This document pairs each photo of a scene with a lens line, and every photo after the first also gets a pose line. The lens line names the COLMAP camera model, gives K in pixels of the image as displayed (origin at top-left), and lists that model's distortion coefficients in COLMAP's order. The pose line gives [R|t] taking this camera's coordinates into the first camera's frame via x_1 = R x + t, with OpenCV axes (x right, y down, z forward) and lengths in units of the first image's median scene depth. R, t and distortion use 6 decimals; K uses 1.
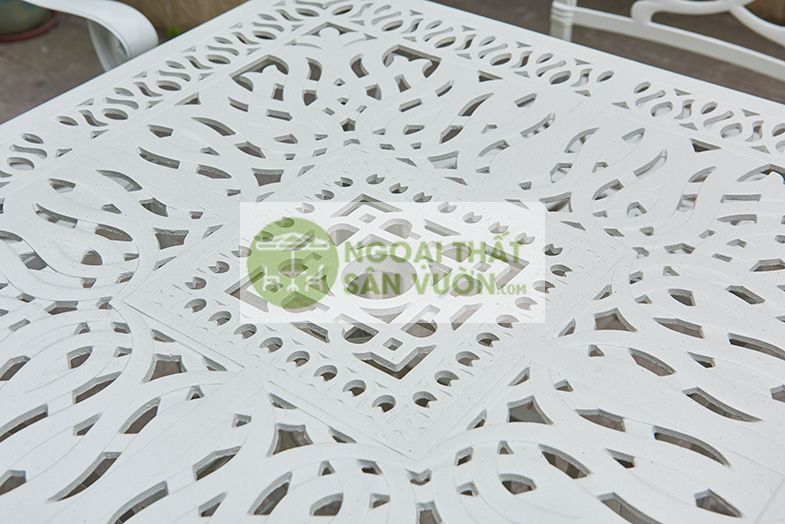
lens RADIAL K [[1123.2, 0, 391.6], [0, 1123.2, 304.2], [0, 0, 1]] dist [0.006119, -0.031919]
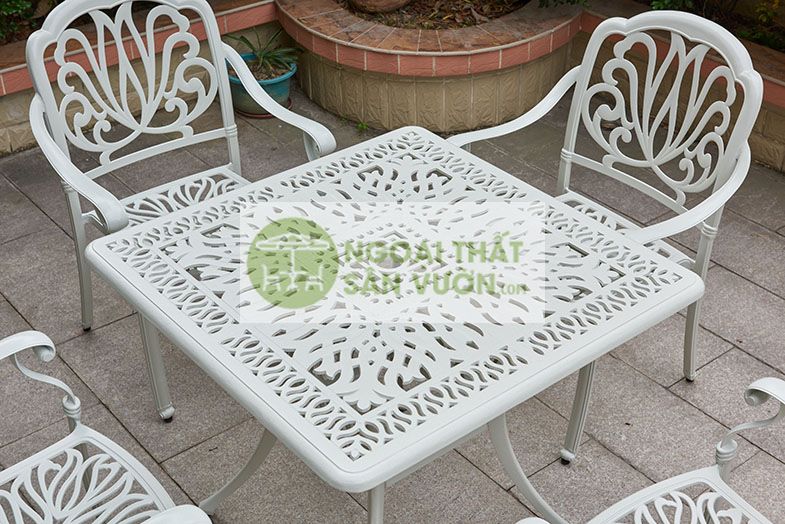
lens RADIAL K [[1123.2, 0, 391.6], [0, 1123.2, 304.2], [0, 0, 1]] dist [0.006119, -0.031919]
pose [[-0.974266, -0.123638, 0.188466, -0.414995], [0.147152, 0.284480, 0.947321, -1.968547], [-0.170740, 0.950676, -0.258965, 1.422726]]
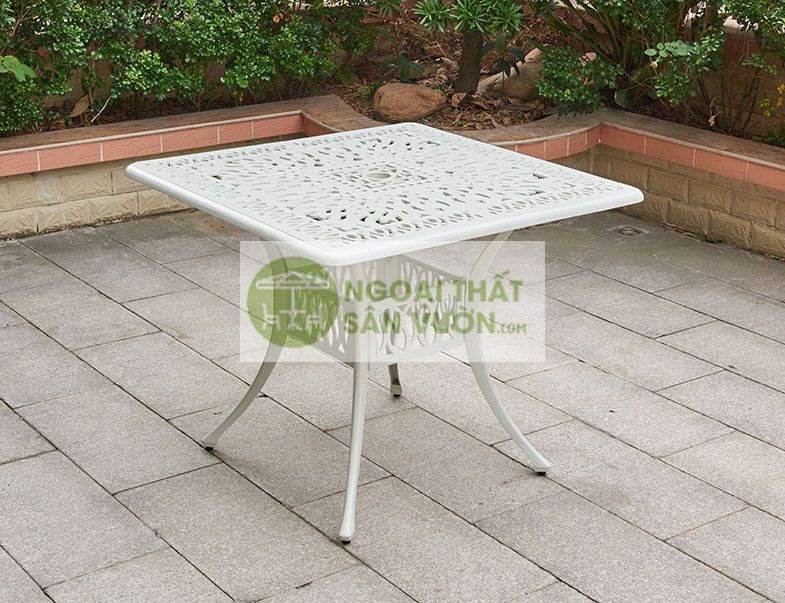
lens RADIAL K [[1428.0, 0, 373.8], [0, 1428.0, 301.5], [0, 0, 1]] dist [-0.021291, 0.052559]
pose [[-0.958864, -0.093567, 0.268003, -0.869435], [0.179396, 0.531944, 0.827558, -2.484985], [-0.219995, 0.841594, -0.493277, 2.602865]]
